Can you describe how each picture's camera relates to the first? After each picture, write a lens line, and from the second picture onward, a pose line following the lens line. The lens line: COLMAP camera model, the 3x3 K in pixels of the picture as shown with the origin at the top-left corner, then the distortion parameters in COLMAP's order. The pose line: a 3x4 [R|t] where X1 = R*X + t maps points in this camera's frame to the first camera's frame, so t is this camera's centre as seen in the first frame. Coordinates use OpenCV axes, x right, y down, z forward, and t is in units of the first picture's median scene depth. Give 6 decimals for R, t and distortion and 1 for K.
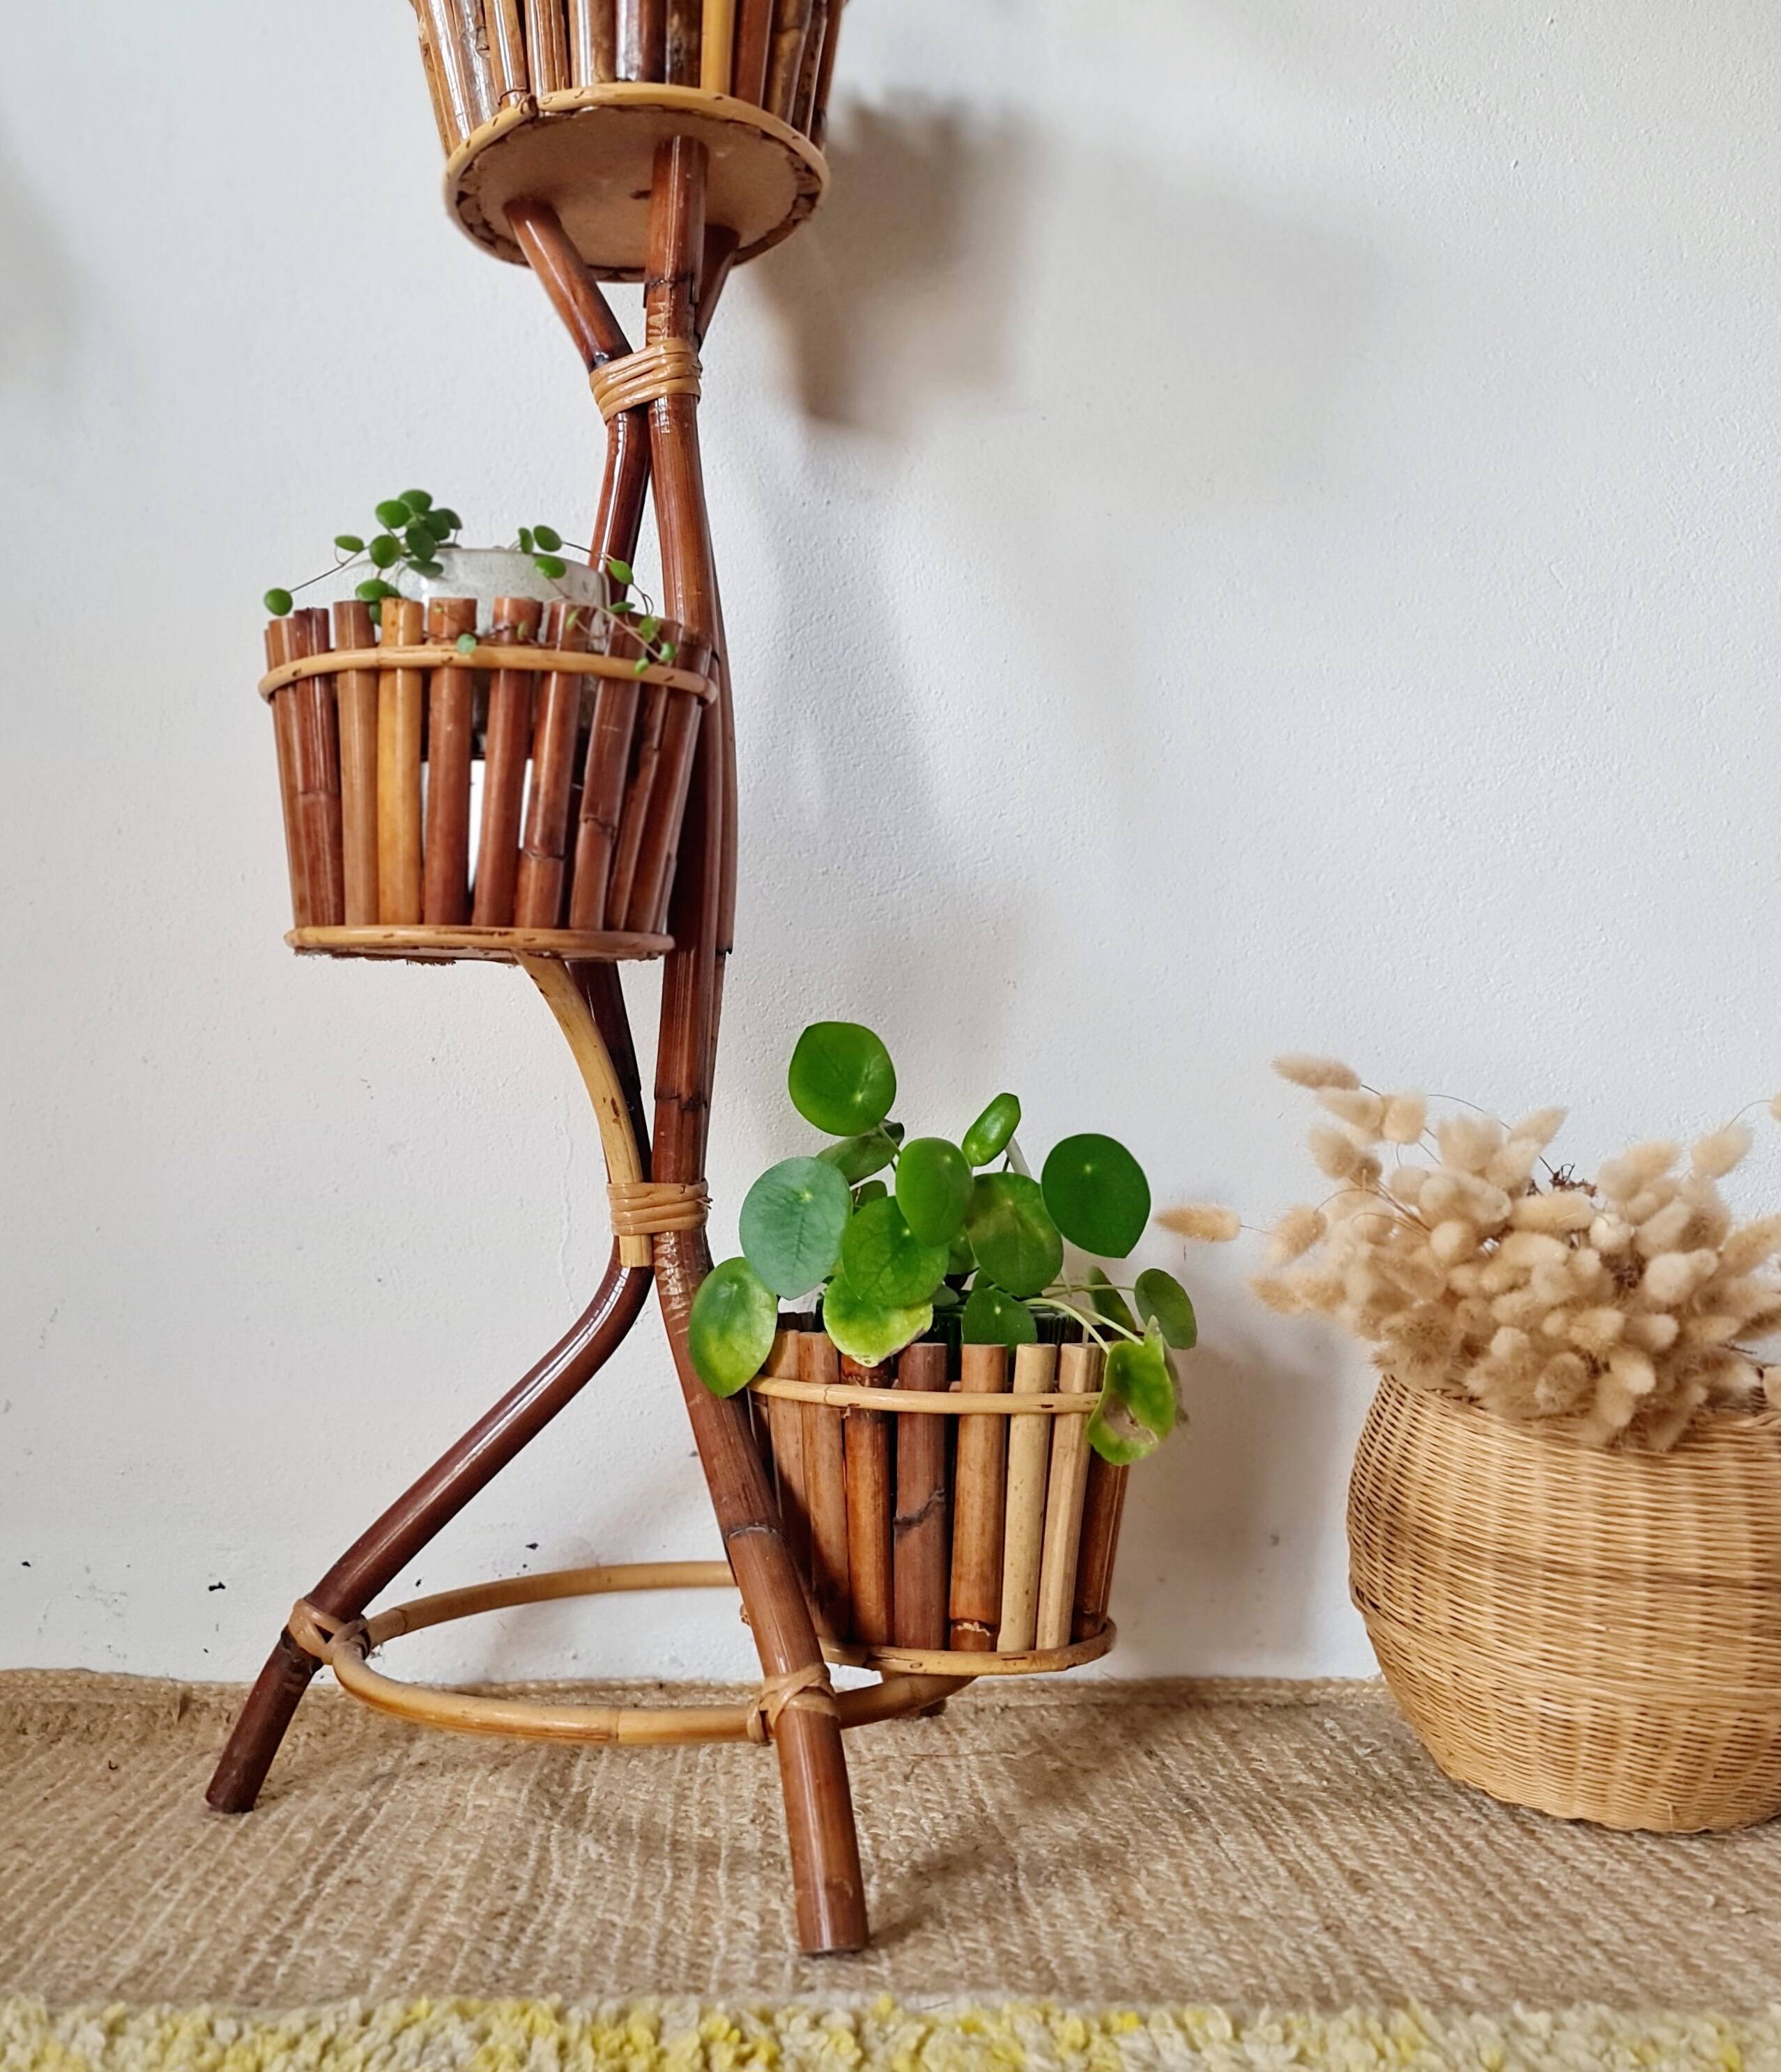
lens RADIAL K [[2210.1, 0, 732.9], [0, 2210.1, 1027.4], [0, 0, 1]] dist [0.024577, -0.024252]
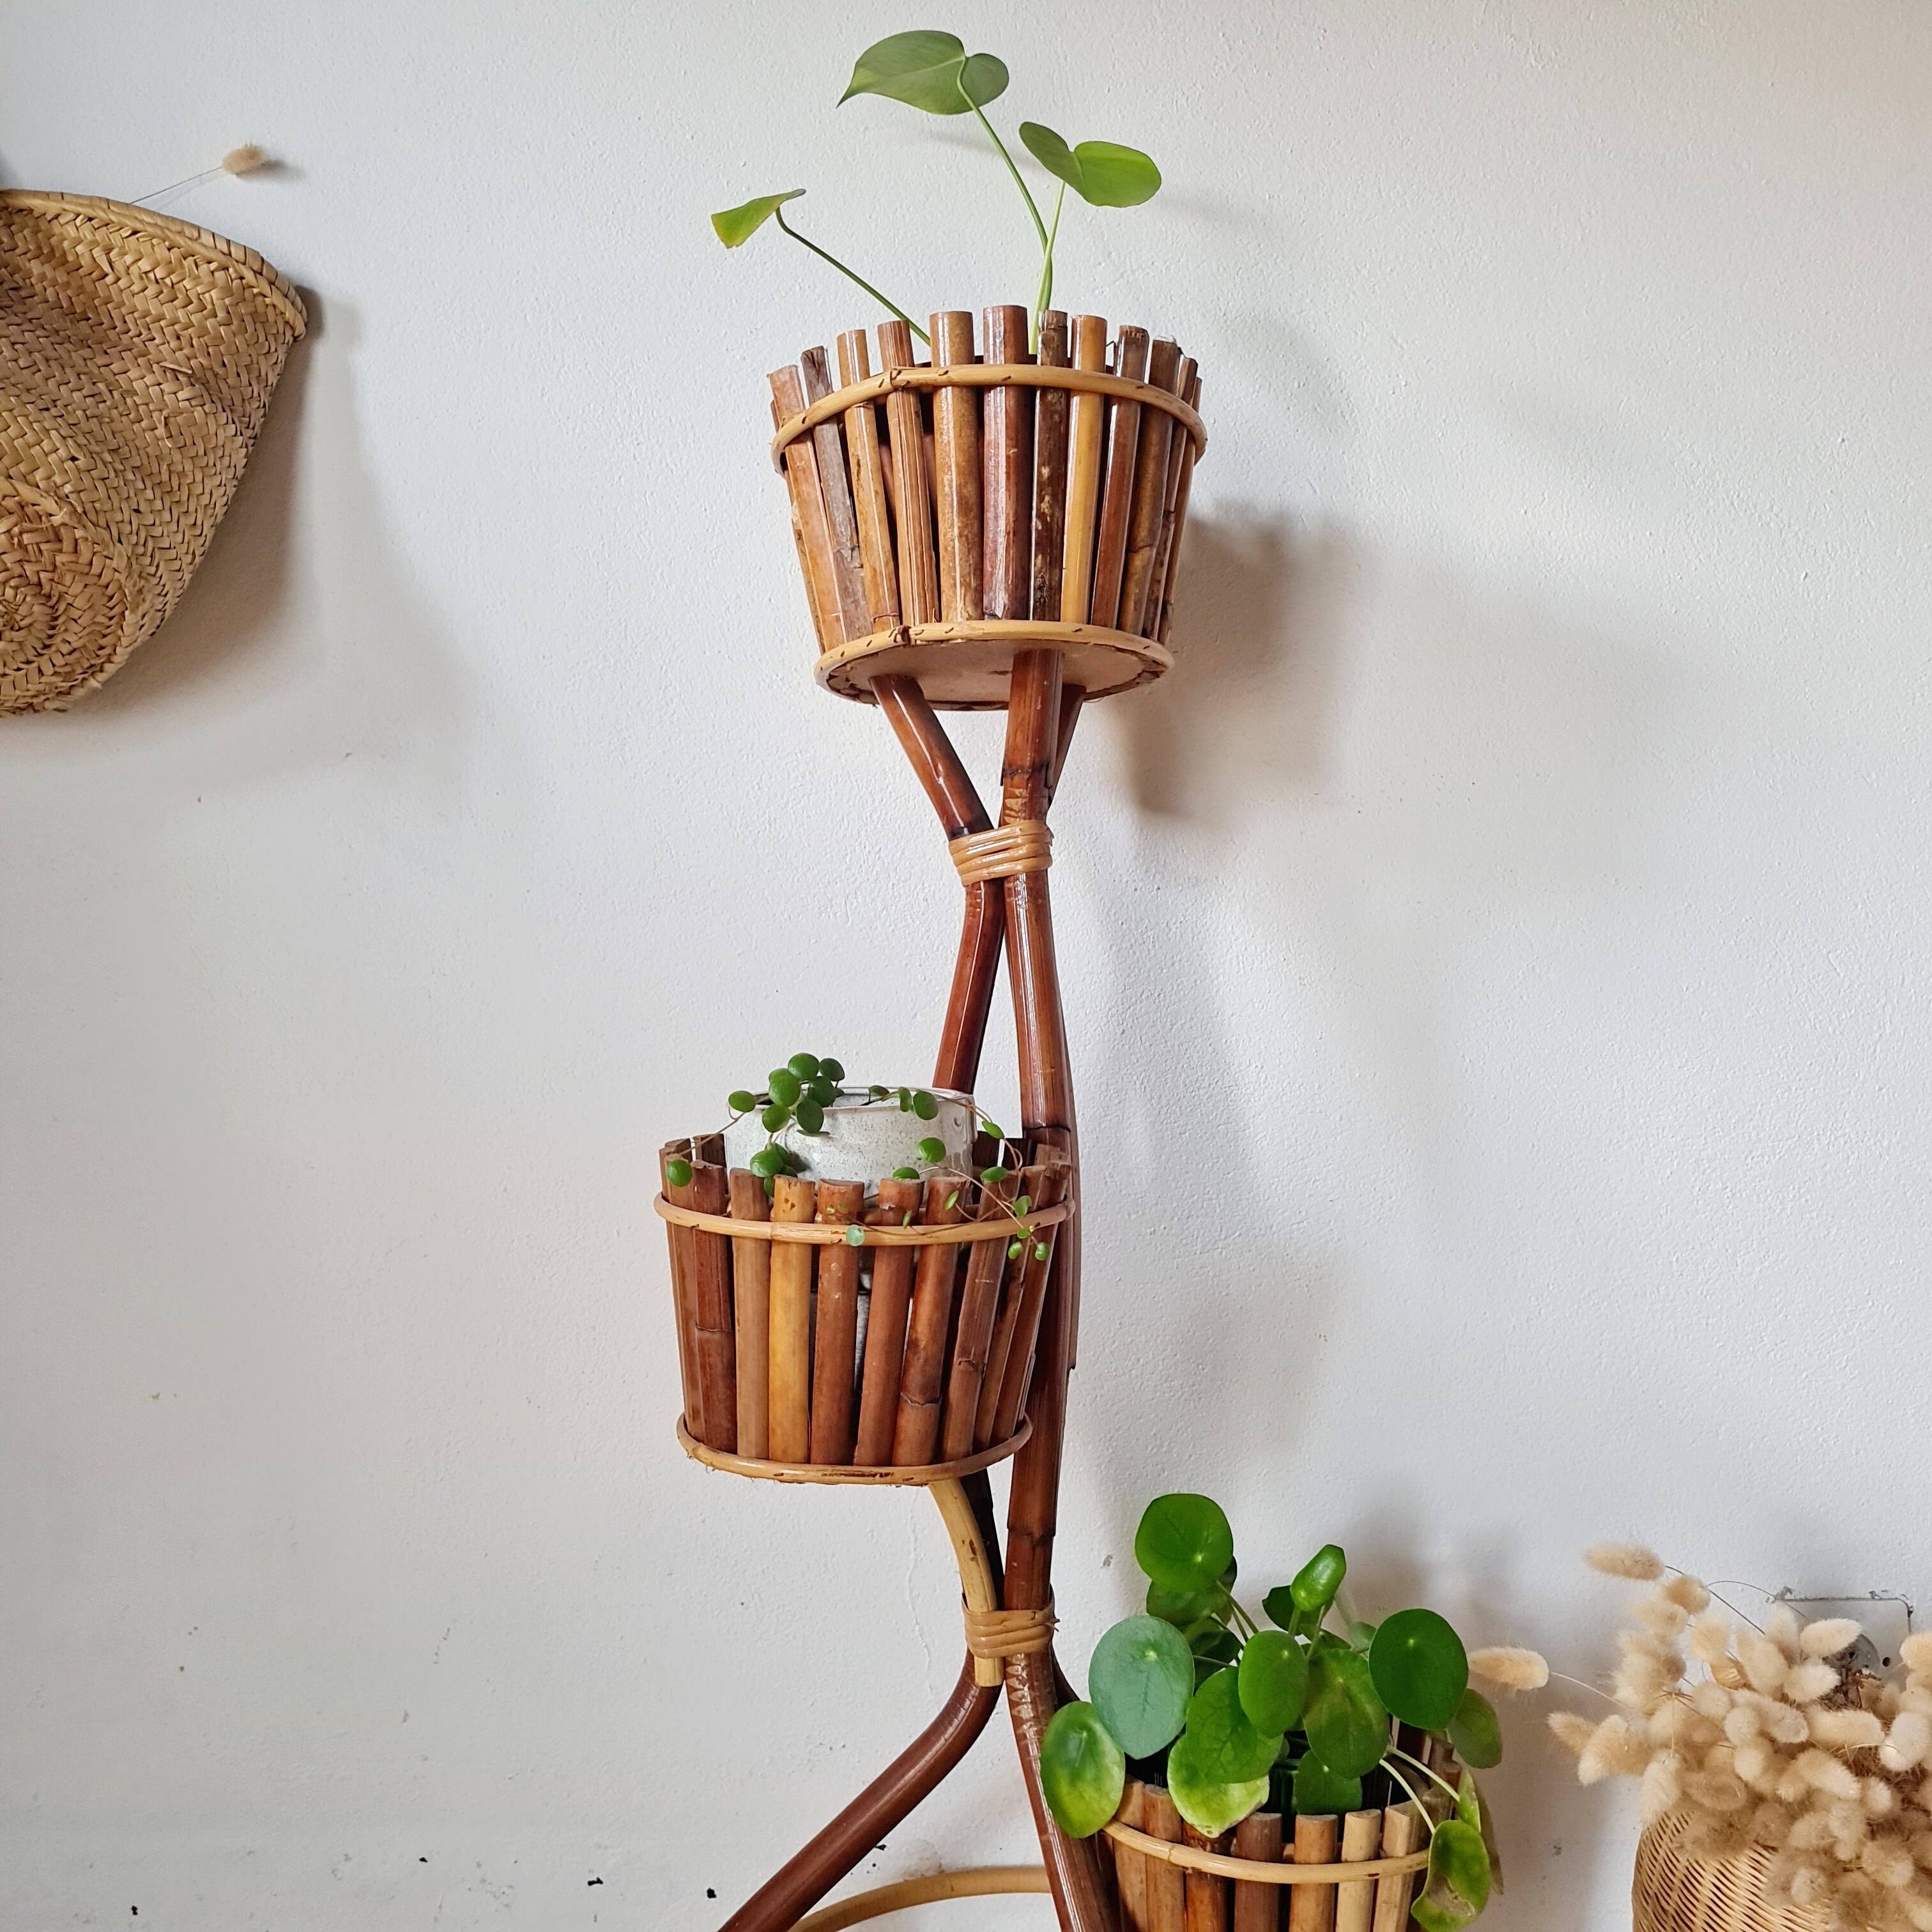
lens RADIAL K [[2018.1, 0, 966.0], [0, 2018.1, 966.0], [0, 0, 1]] dist [0.018526, 0.003856]
pose [[0.999890, 0.007942, -0.012545, -0.046964], [-0.007400, 0.999063, 0.042647, -0.297107], [0.012872, -0.042550, 0.999011, 0.015079]]
